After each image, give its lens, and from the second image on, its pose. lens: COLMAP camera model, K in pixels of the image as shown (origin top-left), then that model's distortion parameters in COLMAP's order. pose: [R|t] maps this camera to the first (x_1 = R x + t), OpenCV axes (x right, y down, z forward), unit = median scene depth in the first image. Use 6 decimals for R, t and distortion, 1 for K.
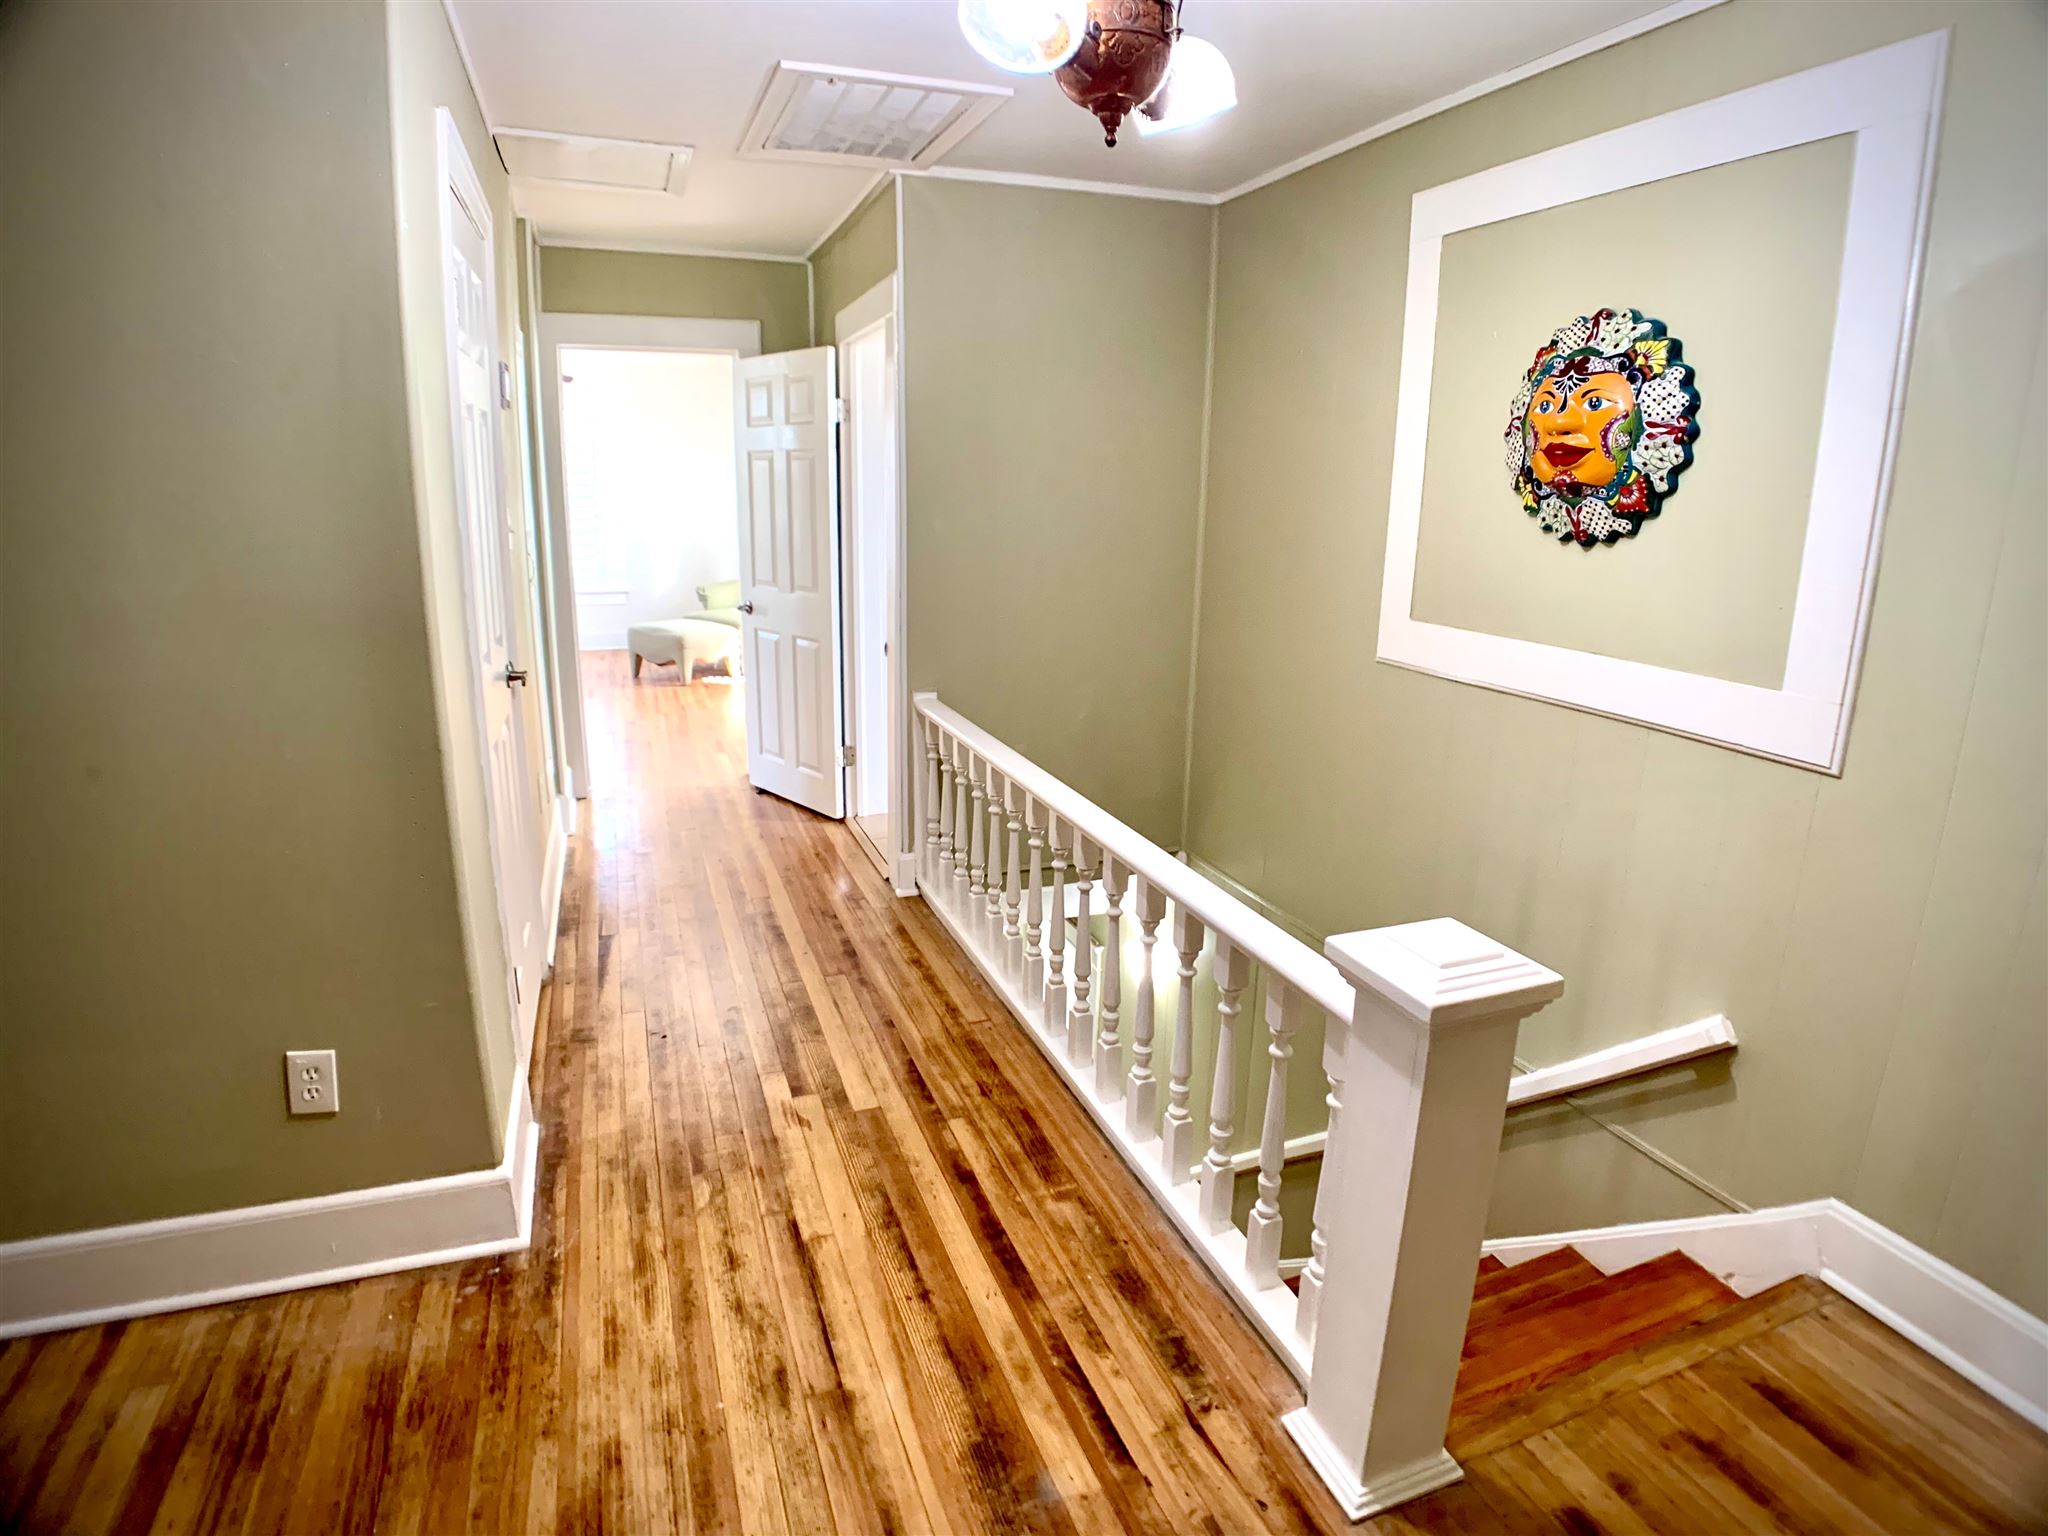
lens RADIAL K [[1066.3, 0, 1024.0], [0, 1066.3, 768.0], [0, 0, 1]] dist [-0.098022, 0.013979]
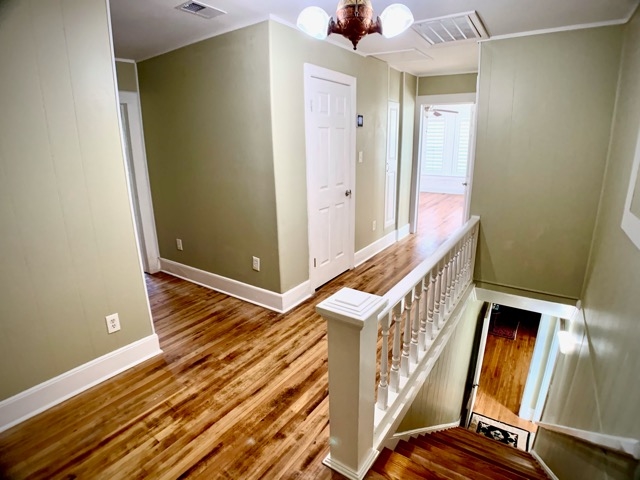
lens RADIAL K [[333.2, 0, 320.0], [0, 333.2, 240.0], [0, 0, 1]] dist [-0.098022, 0.013979]
pose [[0.575914, 0.213613, -0.789109, 0.816914], [-0.182683, 0.974477, 0.130466, -0.086648], [0.796838, 0.069019, 0.600238, 0.251469]]
